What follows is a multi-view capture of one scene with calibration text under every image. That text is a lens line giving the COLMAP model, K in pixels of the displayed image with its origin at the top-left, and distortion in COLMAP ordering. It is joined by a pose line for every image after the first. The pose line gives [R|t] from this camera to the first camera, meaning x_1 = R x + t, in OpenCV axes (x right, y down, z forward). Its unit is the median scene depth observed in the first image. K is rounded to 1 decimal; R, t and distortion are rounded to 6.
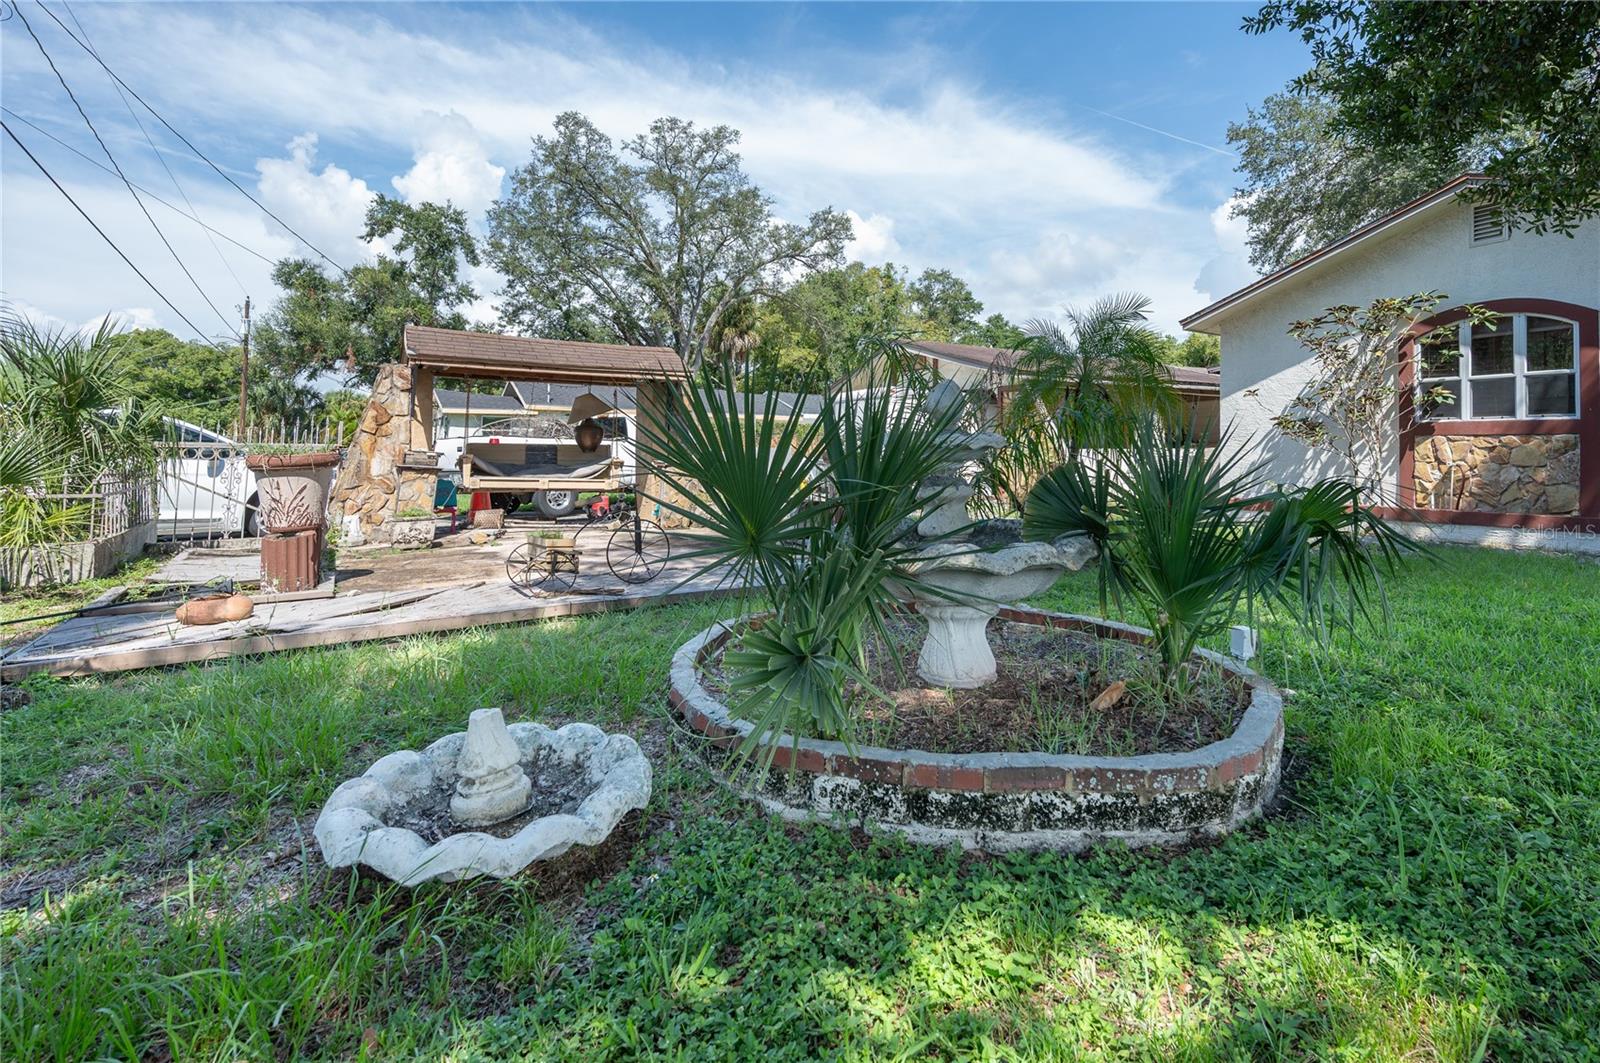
lens RADIAL K [[732.3, 0, 800.0], [0, 732.3, 531.5], [0, 0, 1]] dist [0.001093, -0.014778]
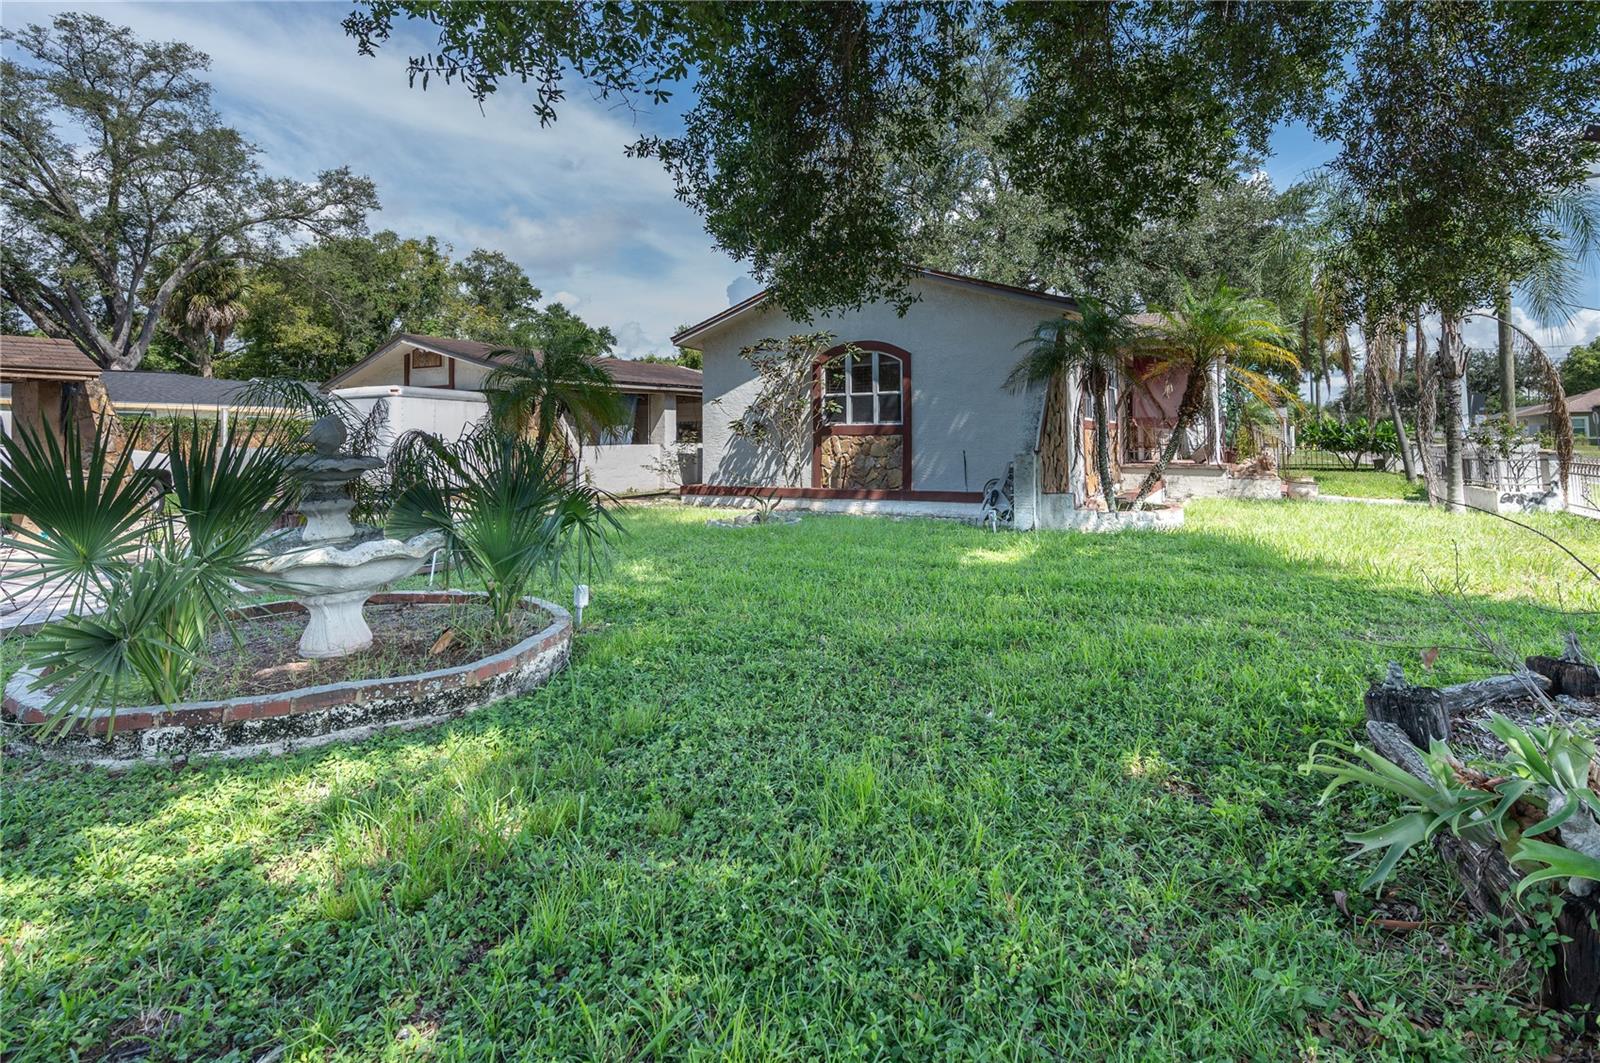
lens RADIAL K [[733.7, 0, 801.5], [0, 733.7, 482.3], [0, 0, 1]] dist [-0.000733, -0.000140]
pose [[0.836018, -0.038898, 0.547322, 0.047420], [0.069185, 0.996996, -0.034822, 0.002072], [-0.544323, 0.066978, 0.836198, -0.121133]]
